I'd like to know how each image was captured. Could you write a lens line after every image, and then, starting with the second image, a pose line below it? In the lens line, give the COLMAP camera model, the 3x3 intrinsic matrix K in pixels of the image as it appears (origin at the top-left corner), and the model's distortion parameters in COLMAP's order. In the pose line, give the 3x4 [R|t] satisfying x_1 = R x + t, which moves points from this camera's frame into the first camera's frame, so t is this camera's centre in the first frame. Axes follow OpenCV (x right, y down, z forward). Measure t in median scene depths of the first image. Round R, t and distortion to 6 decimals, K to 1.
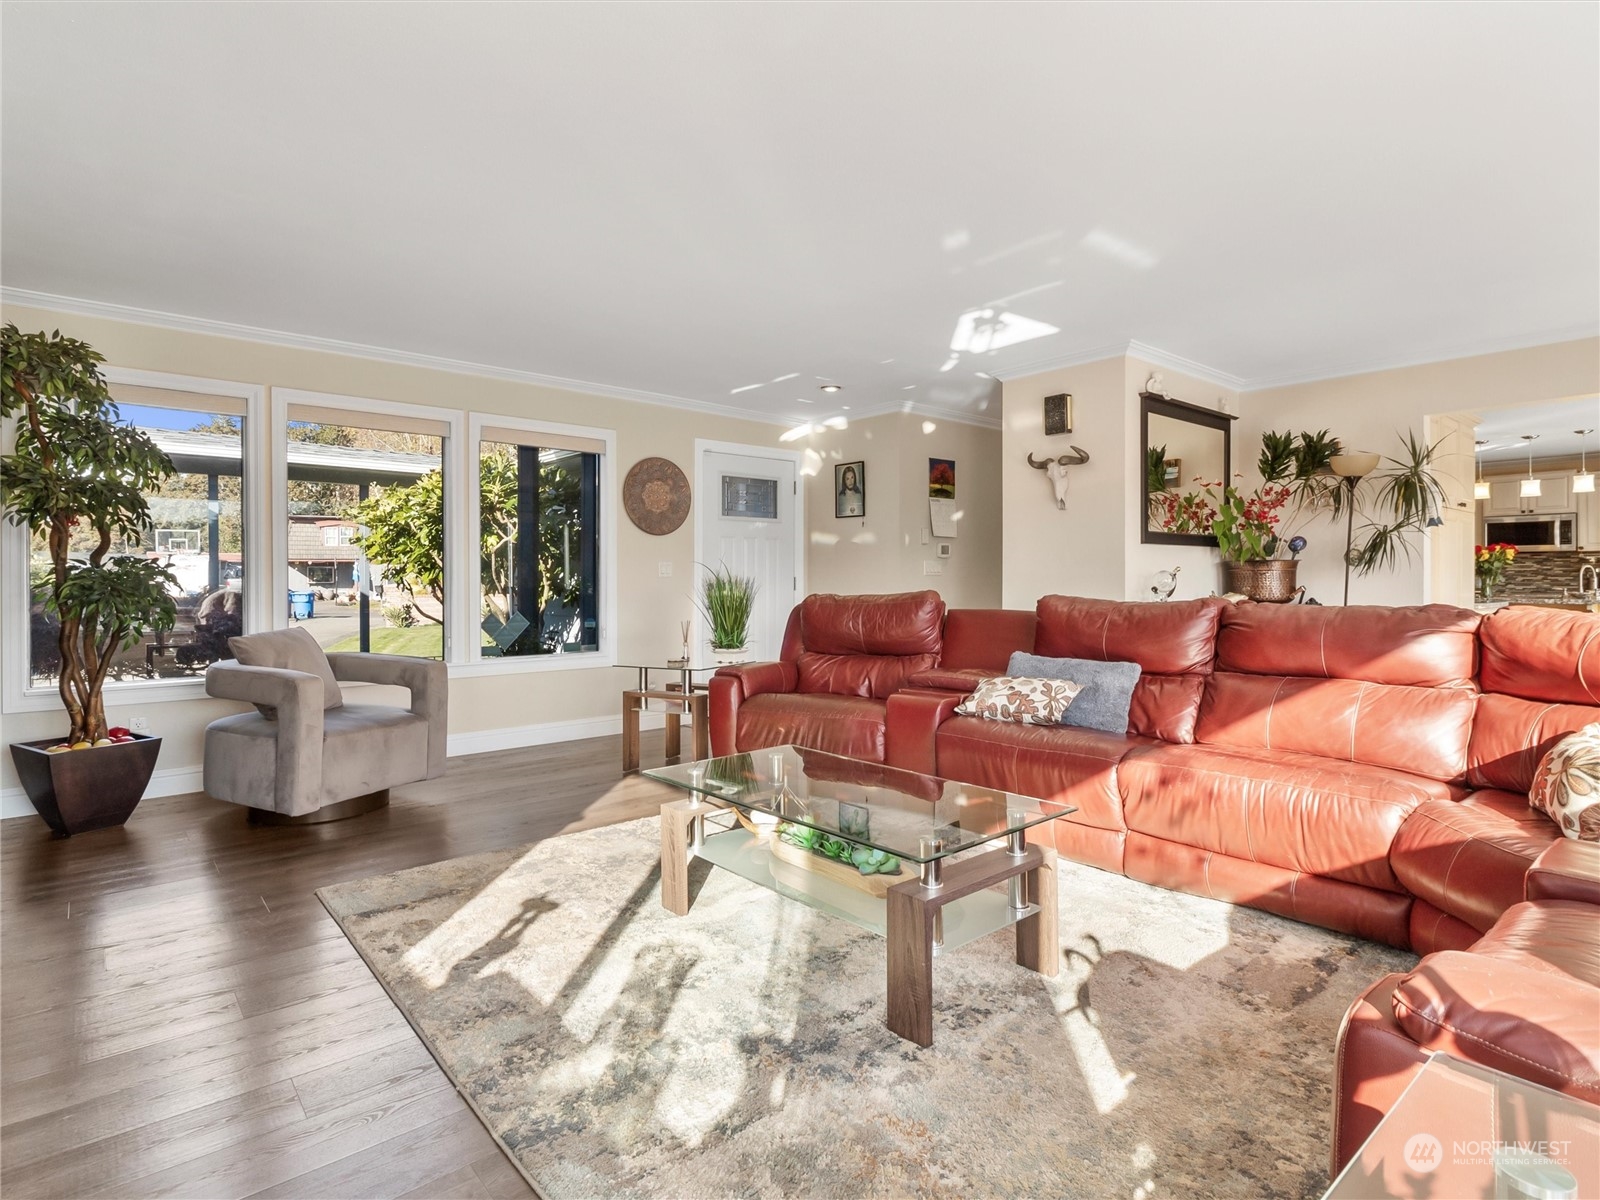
lens RADIAL K [[834.7, 0, 780.8], [0, 834.7, 572.4], [0, 0, 1]] dist [0.002001, 0.000082]
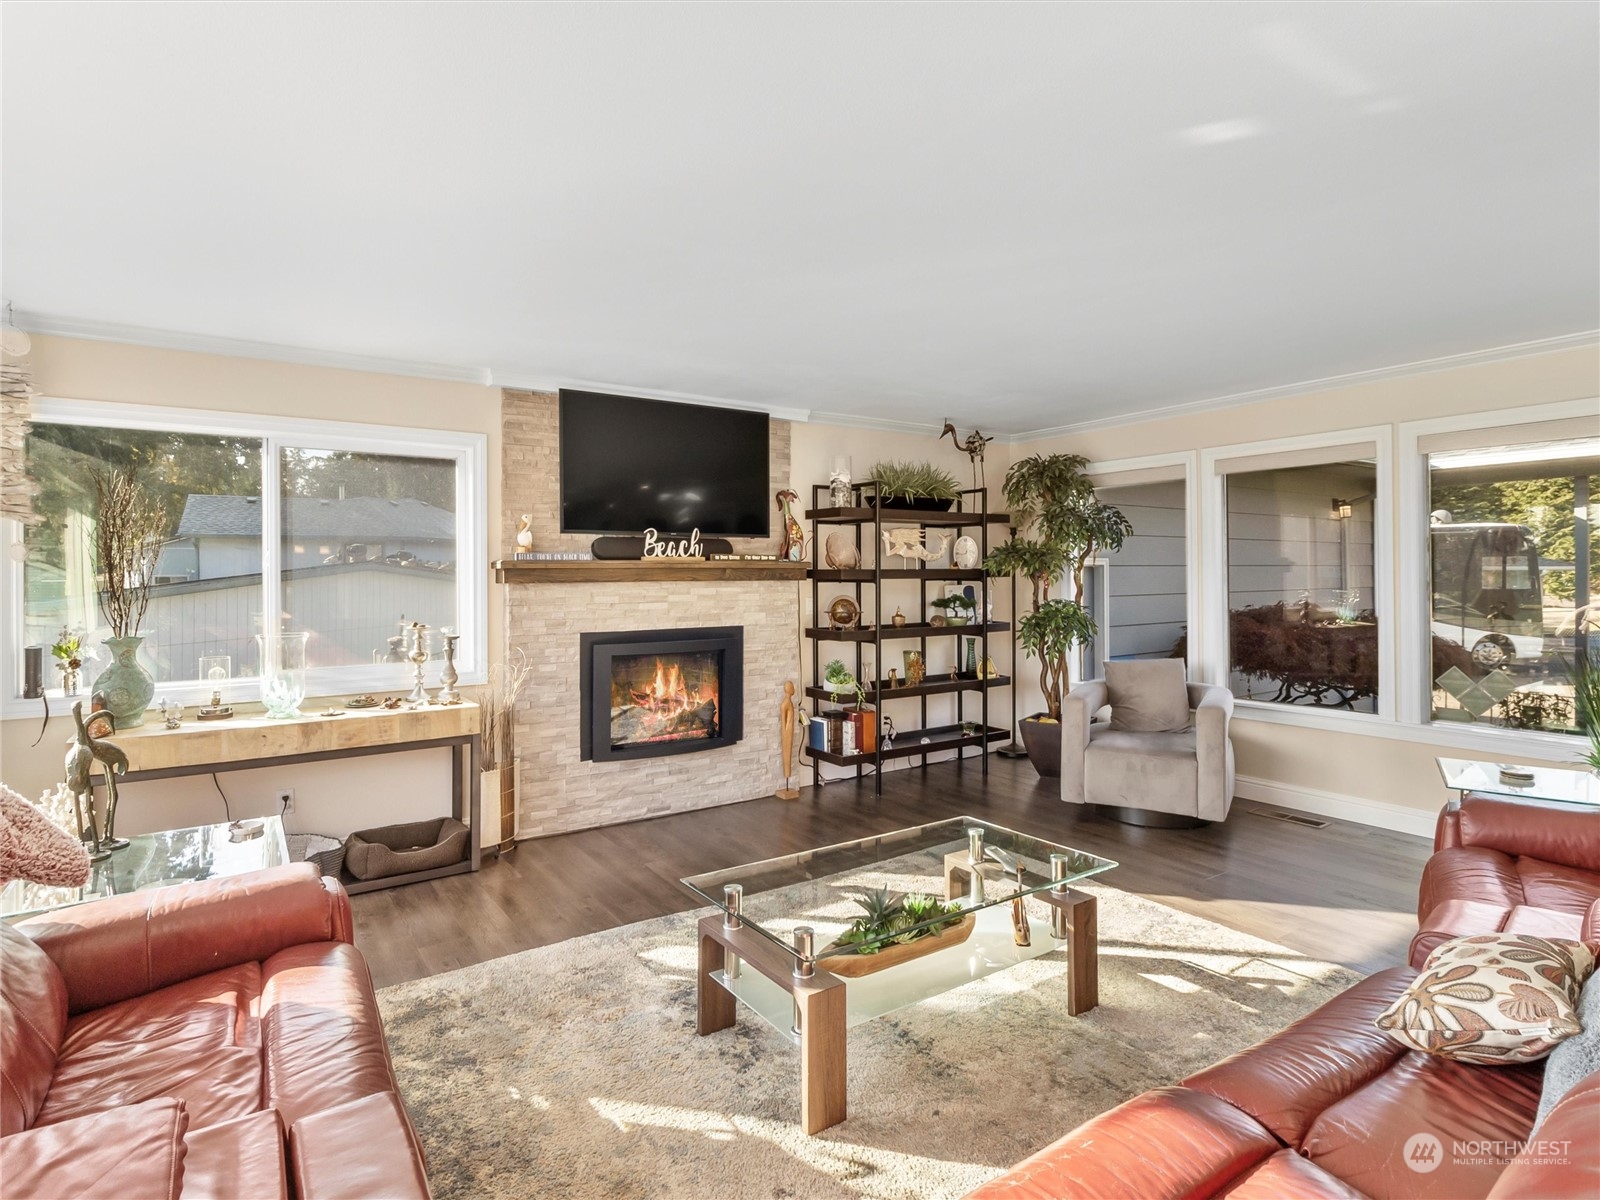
lens RADIAL K [[834.7, 0, 780.8], [0, 834.7, 572.4], [0, 0, 1]] dist [0.002001, 0.000082]
pose [[-0.093737, 0.000248, -0.995597, 1.024460], [0.003197, 0.999995, -0.000052, -0.095251], [0.995592, -0.003188, -0.093737, 0.894301]]
